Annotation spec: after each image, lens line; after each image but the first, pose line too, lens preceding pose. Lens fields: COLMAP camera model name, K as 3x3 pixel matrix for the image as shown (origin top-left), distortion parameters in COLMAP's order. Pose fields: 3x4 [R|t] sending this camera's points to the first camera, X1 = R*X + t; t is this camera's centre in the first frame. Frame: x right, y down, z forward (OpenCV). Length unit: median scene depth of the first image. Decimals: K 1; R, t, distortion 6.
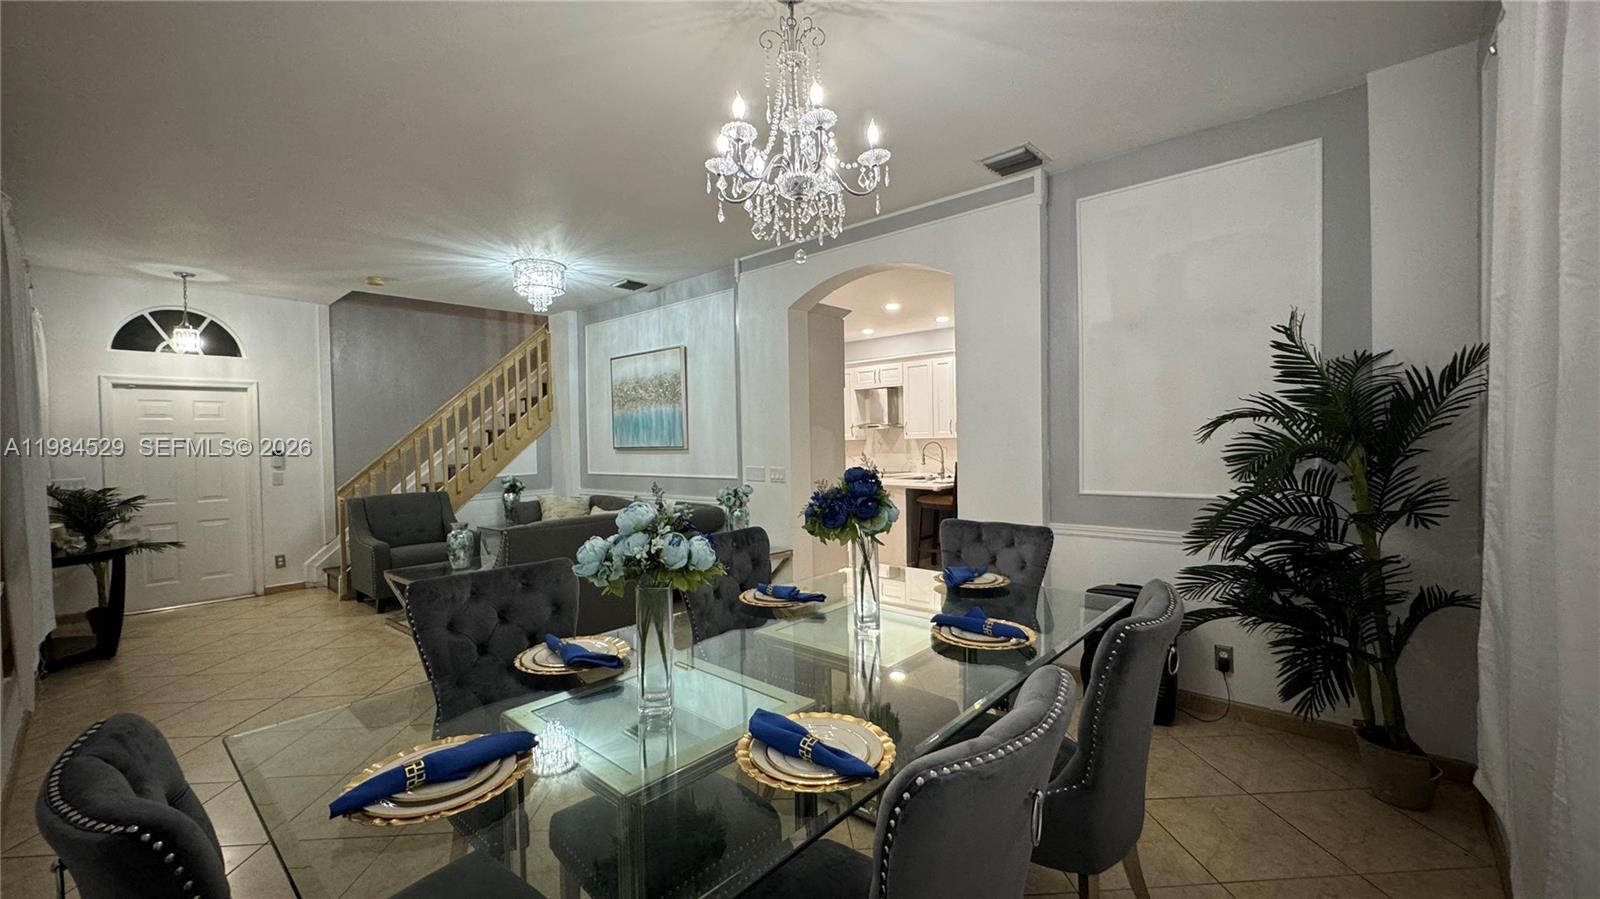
lens RADIAL K [[633.3, 0, 800.0], [0, 633.3, 449.5], [0, 0, 1]] dist [-0.000151, 0.000086]
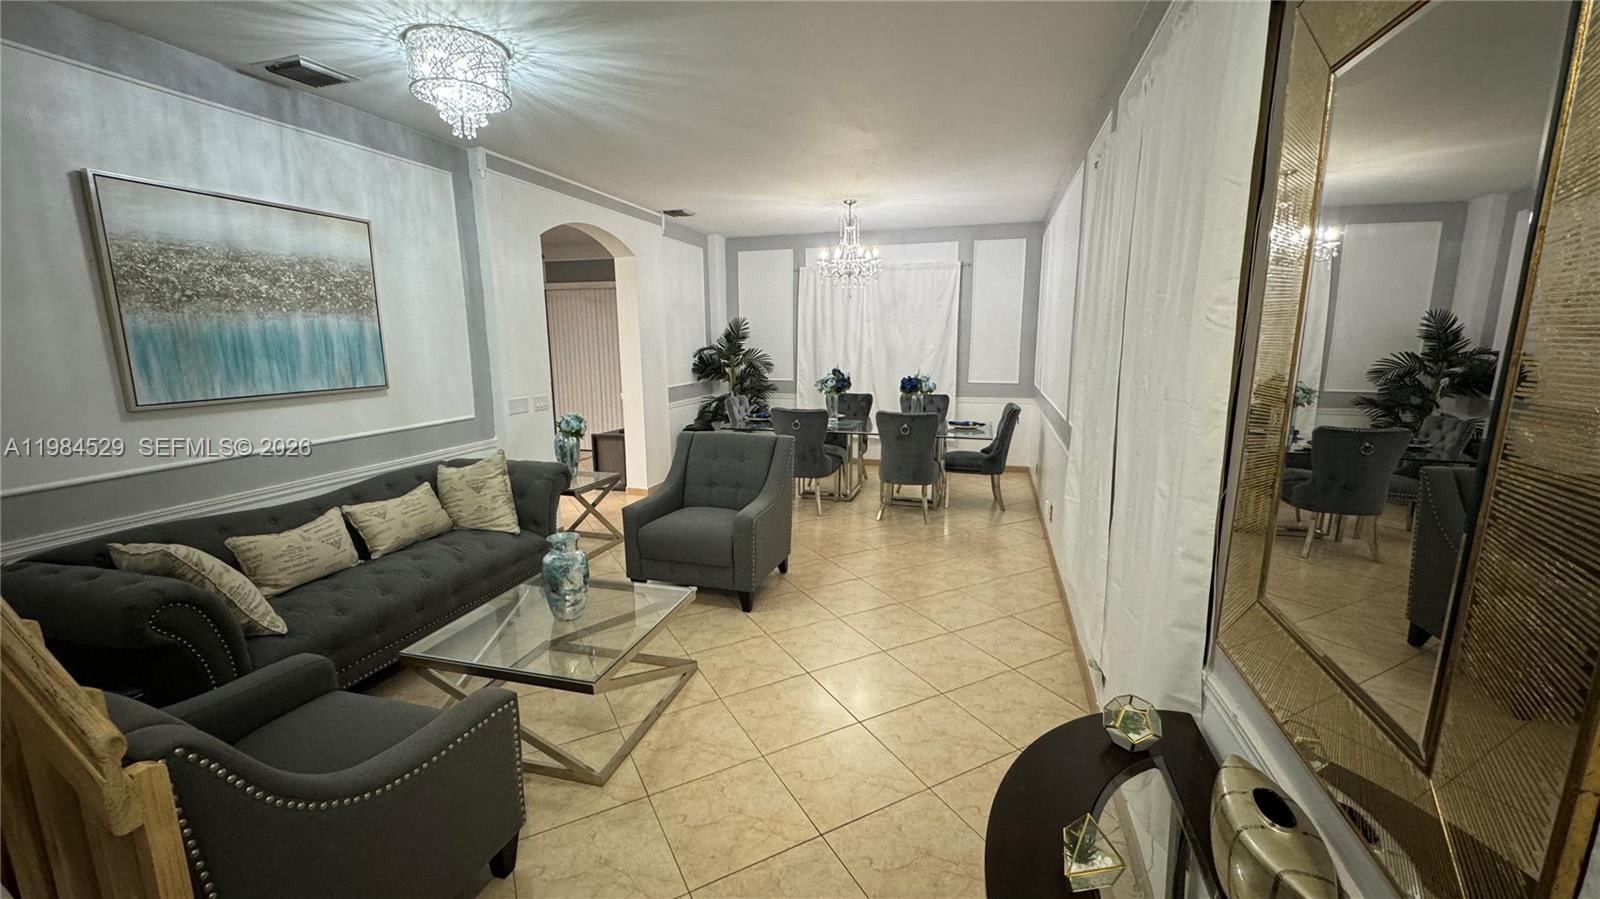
lens RADIAL K [[633.3, 0, 800.0], [0, 633.3, 449.5], [0, 0, 1]] dist [-0.000151, 0.000086]
pose [[-0.425317, -0.136198, 0.894738, -0.934108], [0.032262, 0.985702, 0.165381, -0.032651], [-0.904469, 0.099205, -0.414842, 0.882503]]
